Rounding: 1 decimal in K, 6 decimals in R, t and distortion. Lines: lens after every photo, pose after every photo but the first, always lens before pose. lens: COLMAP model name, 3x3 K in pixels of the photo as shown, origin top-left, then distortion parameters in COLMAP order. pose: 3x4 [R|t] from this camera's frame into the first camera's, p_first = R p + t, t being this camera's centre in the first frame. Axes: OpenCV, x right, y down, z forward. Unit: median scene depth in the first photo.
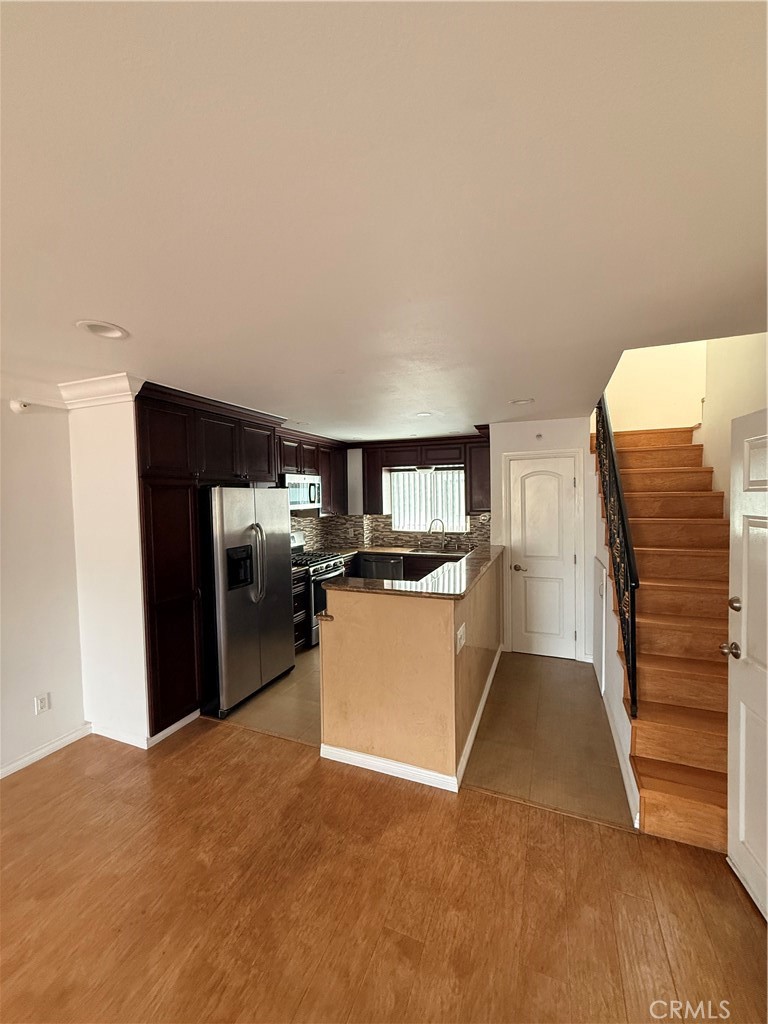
lens RADIAL K [[410.0, 0, 377.5], [0, 410.0, 508.9], [0, 0, 1]] dist [0.004170, -0.000162]
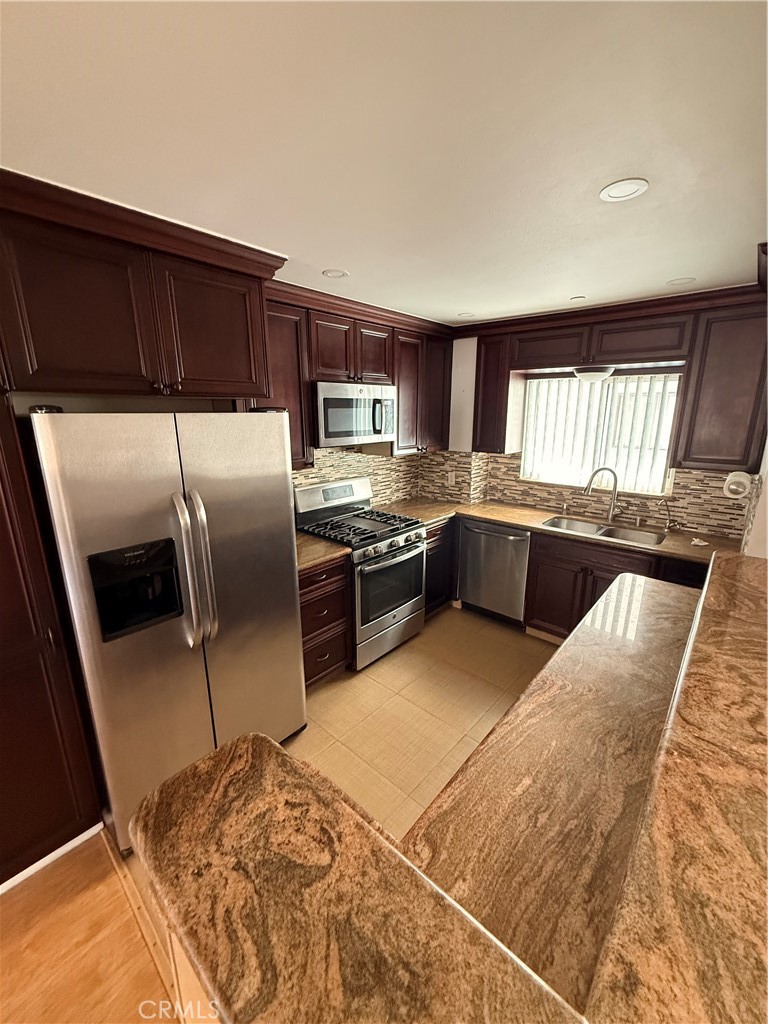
lens RADIAL K [[410.0, 0, 384.8], [0, 410.0, 509.0], [0, 0, 1]] dist [0.004170, -0.000162]
pose [[0.949050, 0.088794, -0.302358, 0.039801], [-0.024476, 0.977353, 0.210196, -0.032073], [0.314175, -0.192085, 0.929730, 0.422811]]
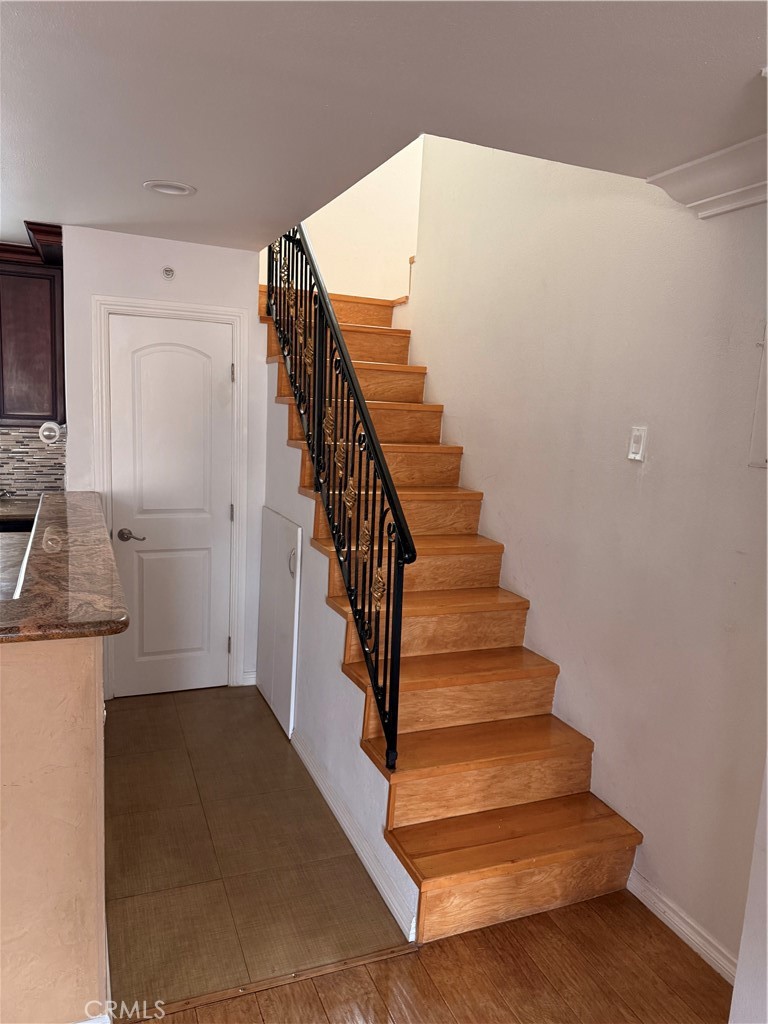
lens RADIAL K [[723.4, 0, 386.1], [0, 723.4, 513.3], [0, 0, 1]] dist [0.039884, -0.045236]
pose [[0.697411, -0.057558, 0.714356, -0.059066], [-0.038849, 0.992268, 0.117877, -0.000389], [-0.715618, -0.109961, 0.689783, 0.128672]]
